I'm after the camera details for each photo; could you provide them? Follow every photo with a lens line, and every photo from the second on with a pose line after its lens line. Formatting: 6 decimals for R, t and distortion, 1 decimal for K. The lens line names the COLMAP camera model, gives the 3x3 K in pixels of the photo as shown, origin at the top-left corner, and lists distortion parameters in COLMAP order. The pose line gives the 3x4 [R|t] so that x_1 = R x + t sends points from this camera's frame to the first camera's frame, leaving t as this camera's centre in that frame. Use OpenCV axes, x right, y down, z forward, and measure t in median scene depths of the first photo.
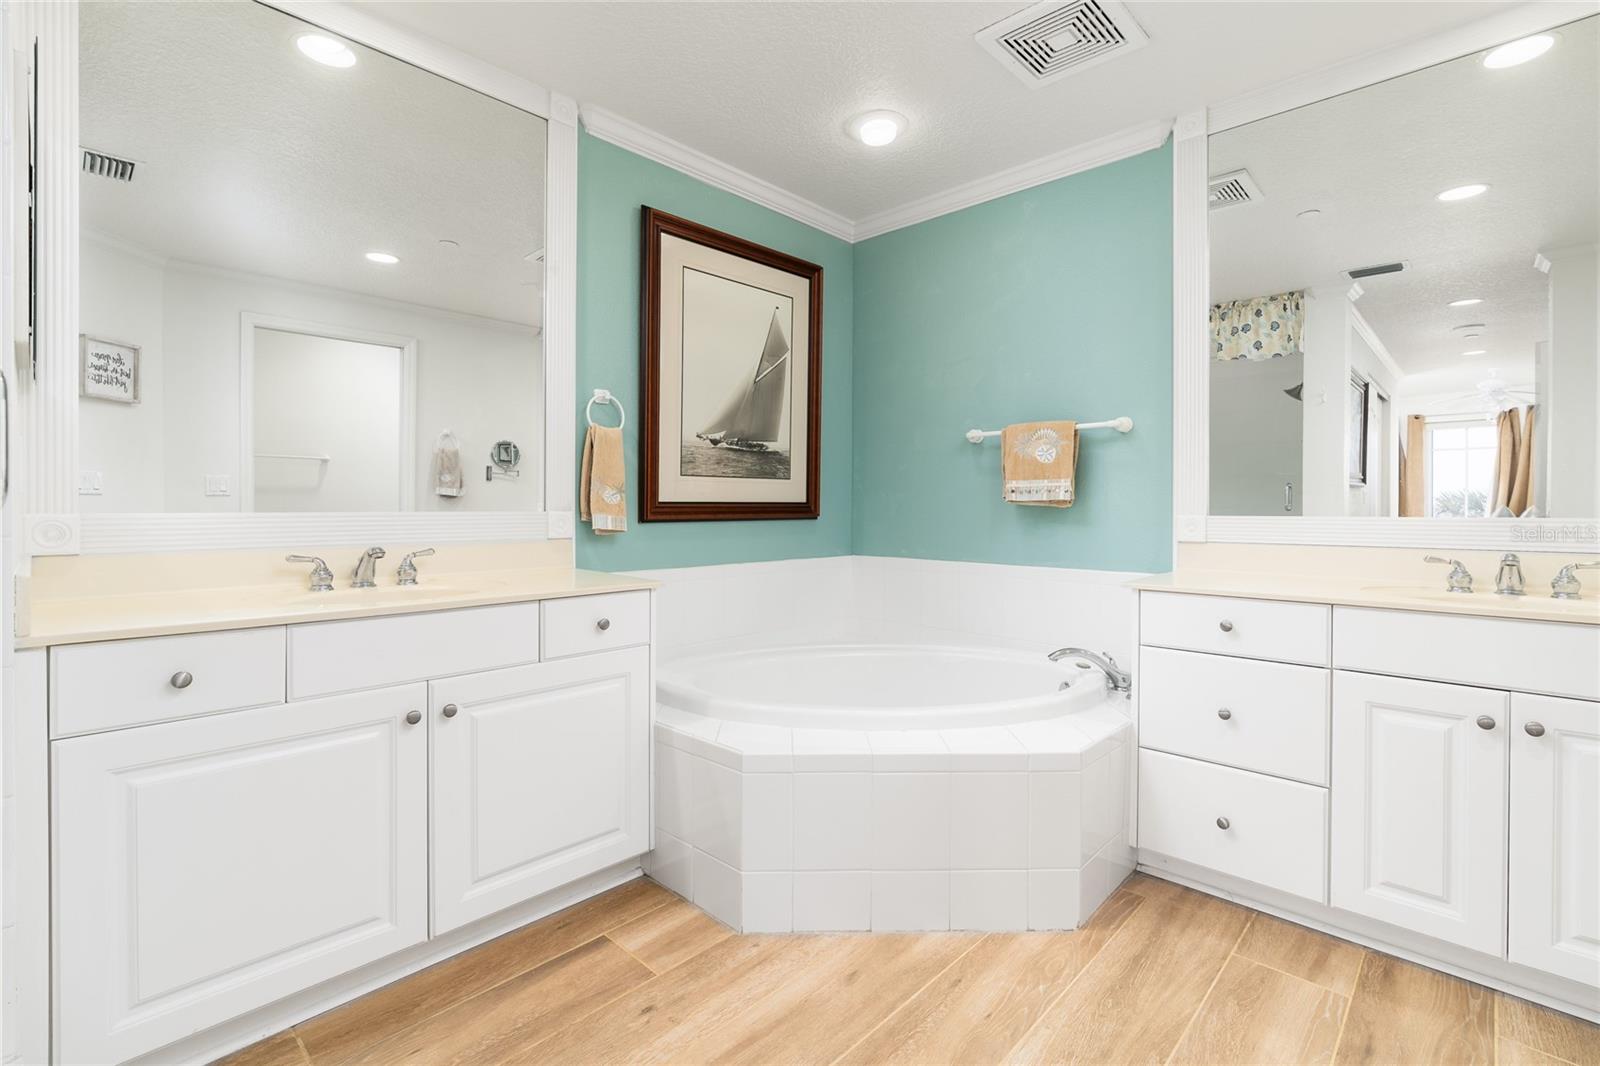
lens RADIAL K [[737.3, 0, 801.1], [0, 737.3, 515.9], [0, 0, 1]] dist [0.001952, 0.000638]
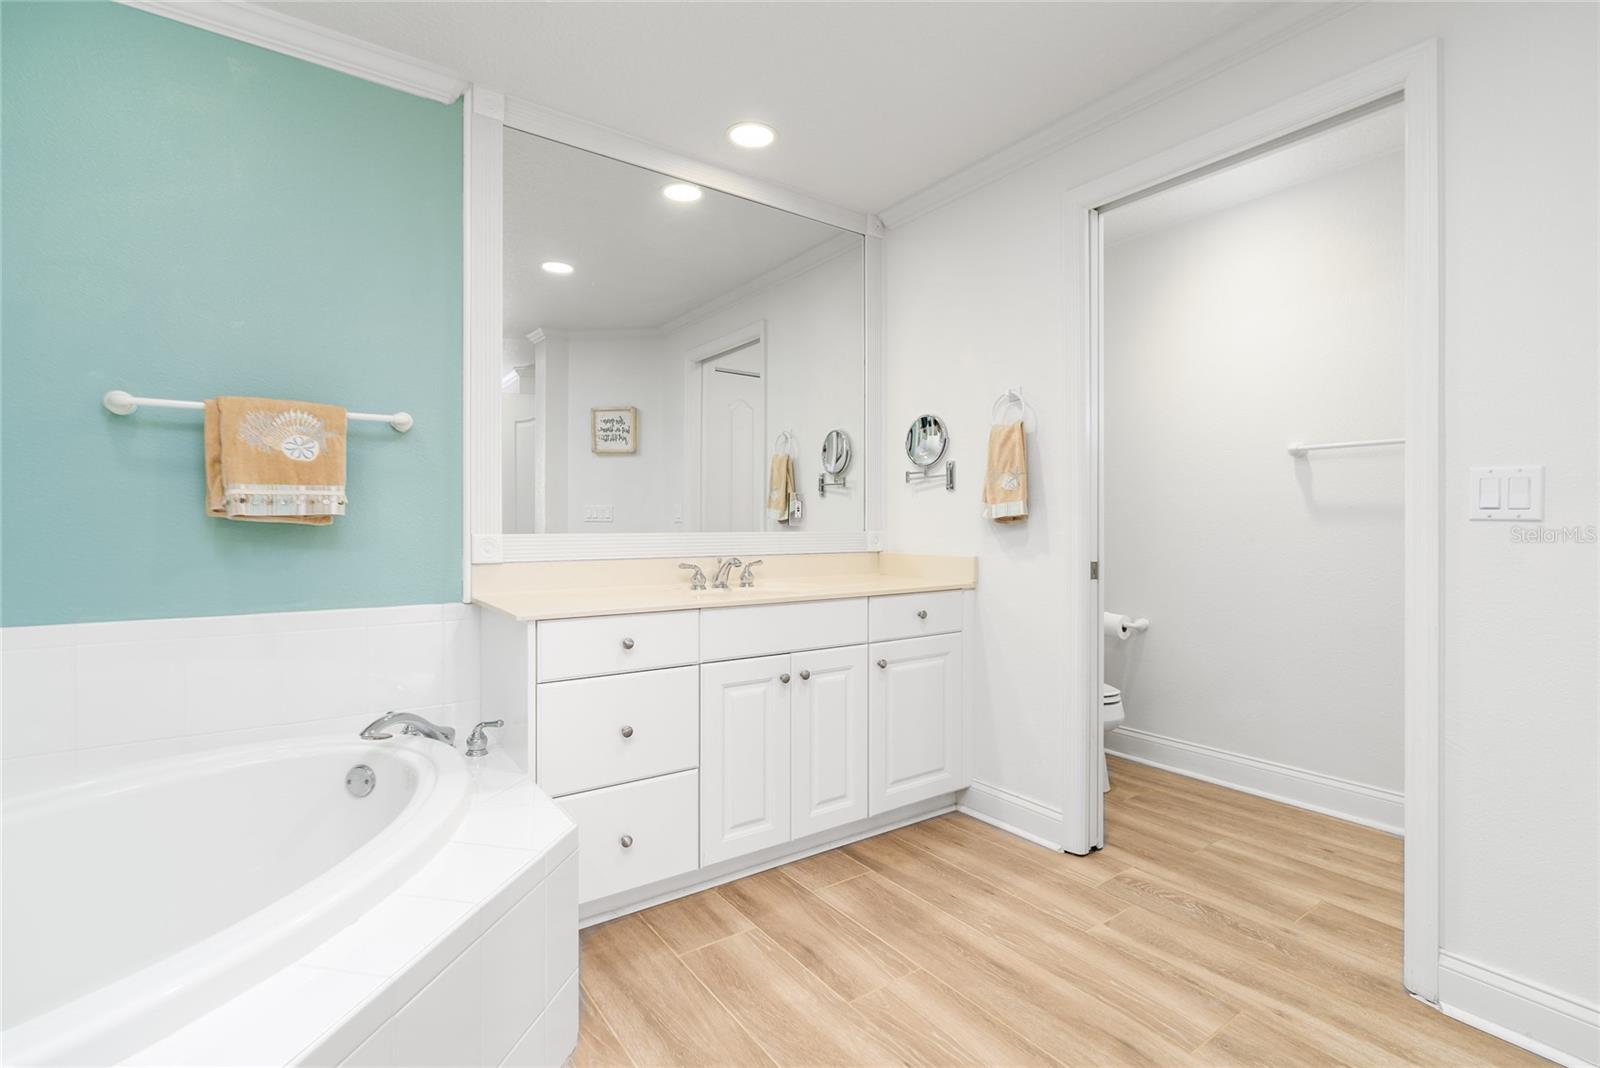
lens RADIAL K [[740.1, 0, 803.2], [0, 740.1, 523.8], [0, 0, 1]] dist [0.000361, 0.000323]
pose [[0.180446, -0.001225, 0.983584, -0.282326], [0.009451, 0.999955, -0.000489, -0.008792], [-0.983539, 0.009384, 0.180450, 0.439694]]
